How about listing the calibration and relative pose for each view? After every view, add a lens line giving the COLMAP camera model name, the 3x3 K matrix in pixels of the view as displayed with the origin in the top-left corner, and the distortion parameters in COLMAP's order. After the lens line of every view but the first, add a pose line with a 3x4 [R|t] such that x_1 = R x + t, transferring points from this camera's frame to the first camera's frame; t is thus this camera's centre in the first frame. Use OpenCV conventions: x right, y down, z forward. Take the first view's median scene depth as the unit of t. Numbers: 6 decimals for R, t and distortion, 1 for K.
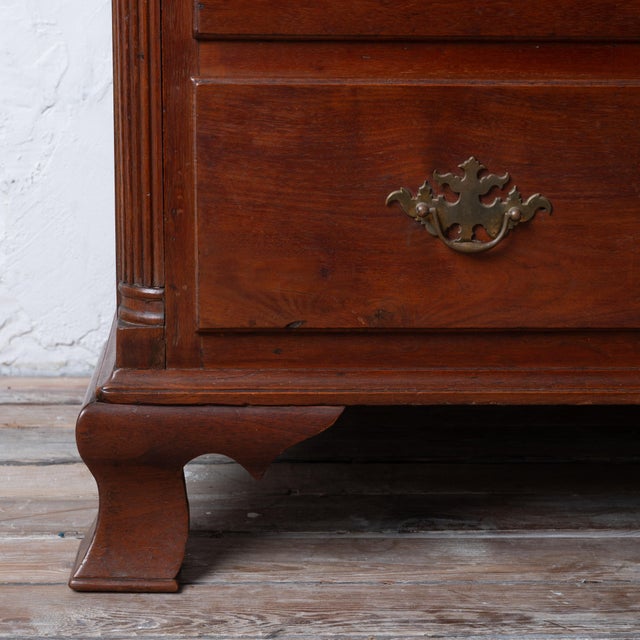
lens RADIAL K [[2005.3, 0, 320.5], [0, 2005.3, 290.6], [0, 0, 1]] dist [0.111401, -0.375611]
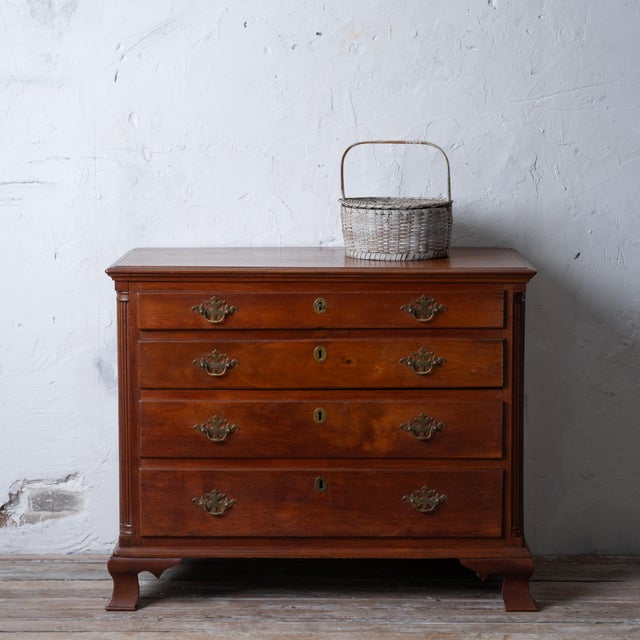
lens RADIAL K [[1839.2, 0, 290.3], [0, 1839.2, 320.3], [0, 0, 1]] dist [0.087504, -0.088836]
pose [[0.998979, -0.000625, -0.045165, 0.356971], [-0.004145, 0.994417, -0.105440, -0.018653], [0.044979, 0.105519, 0.993400, -2.325078]]
